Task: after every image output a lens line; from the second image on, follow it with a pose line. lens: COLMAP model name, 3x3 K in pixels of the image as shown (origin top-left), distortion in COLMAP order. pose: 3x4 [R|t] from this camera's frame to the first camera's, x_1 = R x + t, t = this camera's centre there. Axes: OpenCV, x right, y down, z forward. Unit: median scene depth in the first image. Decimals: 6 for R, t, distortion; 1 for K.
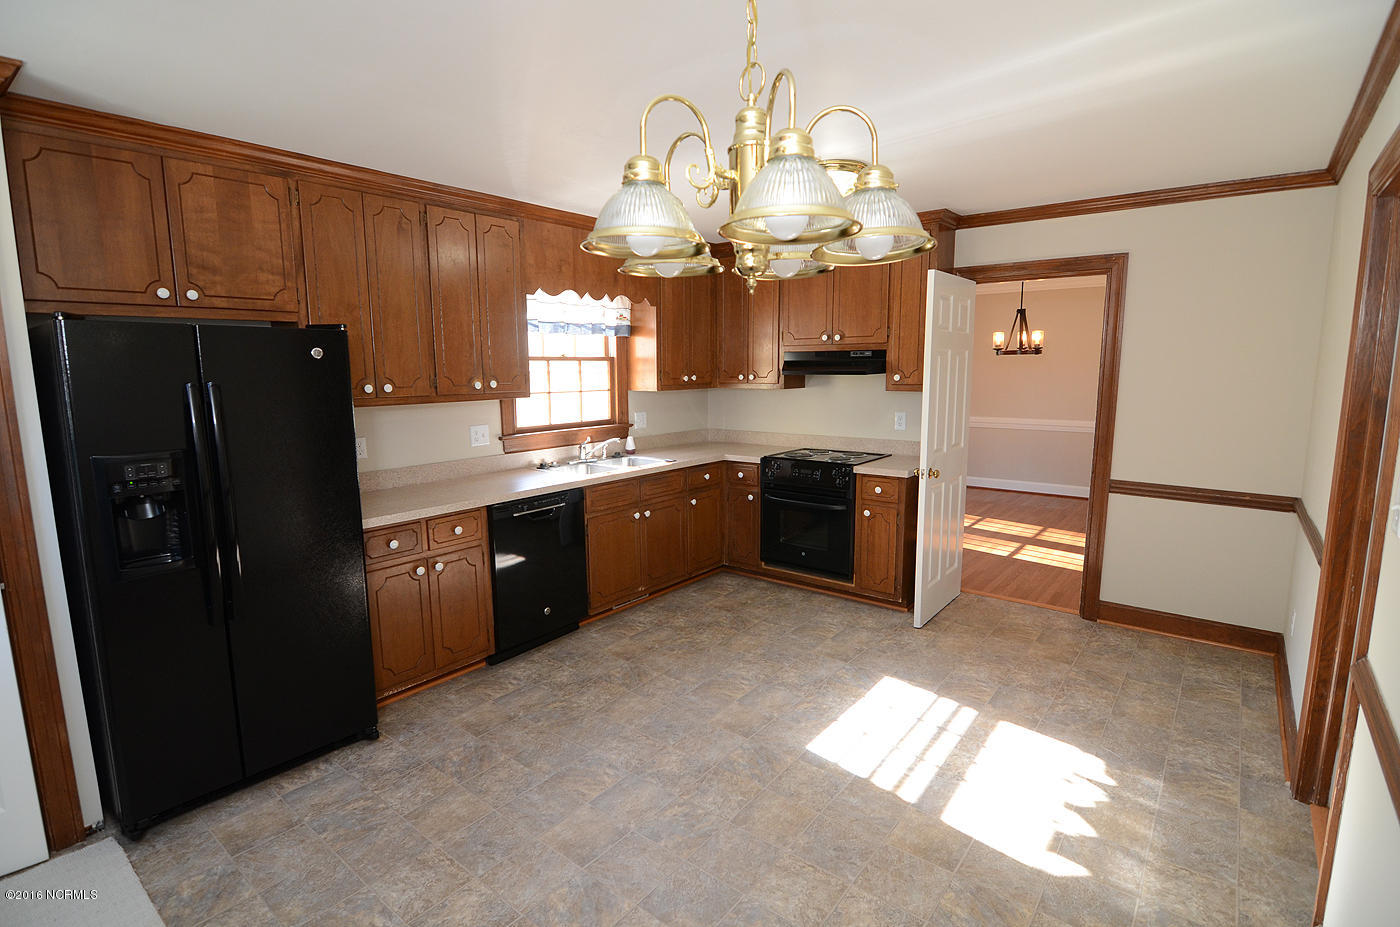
lens RADIAL K [[680.3, 0, 700.0], [0, 680.3, 463.5], [0, 0, 1]] dist [-0.002468, -0.000292]
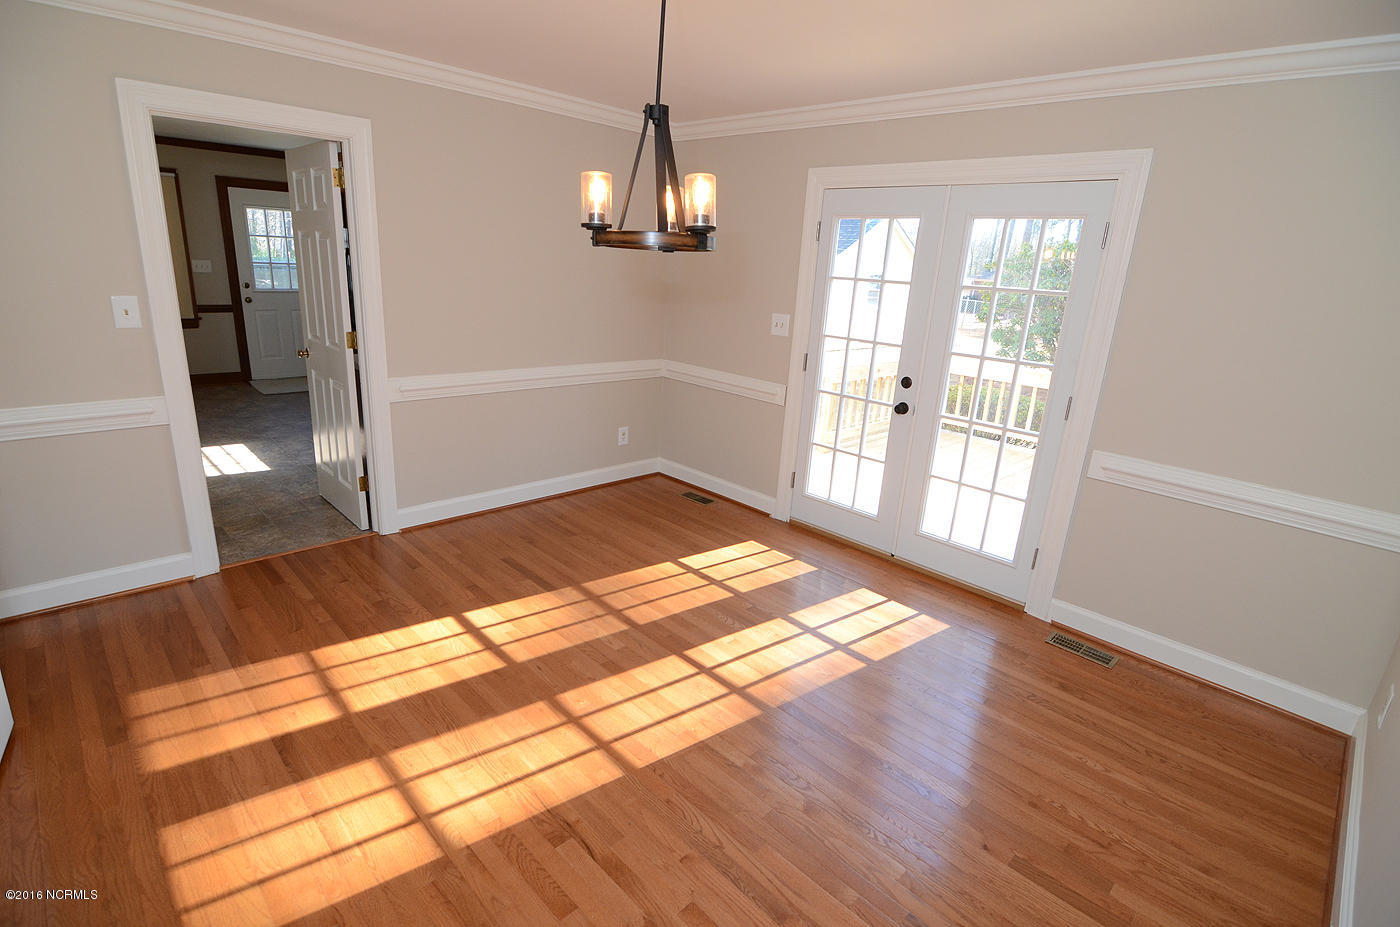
lens RADIAL K [[680.3, 0, 700.0], [0, 680.3, 463.5], [0, 0, 1]] dist [-0.002468, -0.000292]
pose [[-0.121050, 0.278972, -0.952639, 1.150449], [-0.206169, 0.931703, 0.299039, -0.233717], [0.971000, 0.232604, -0.055267, 1.480463]]
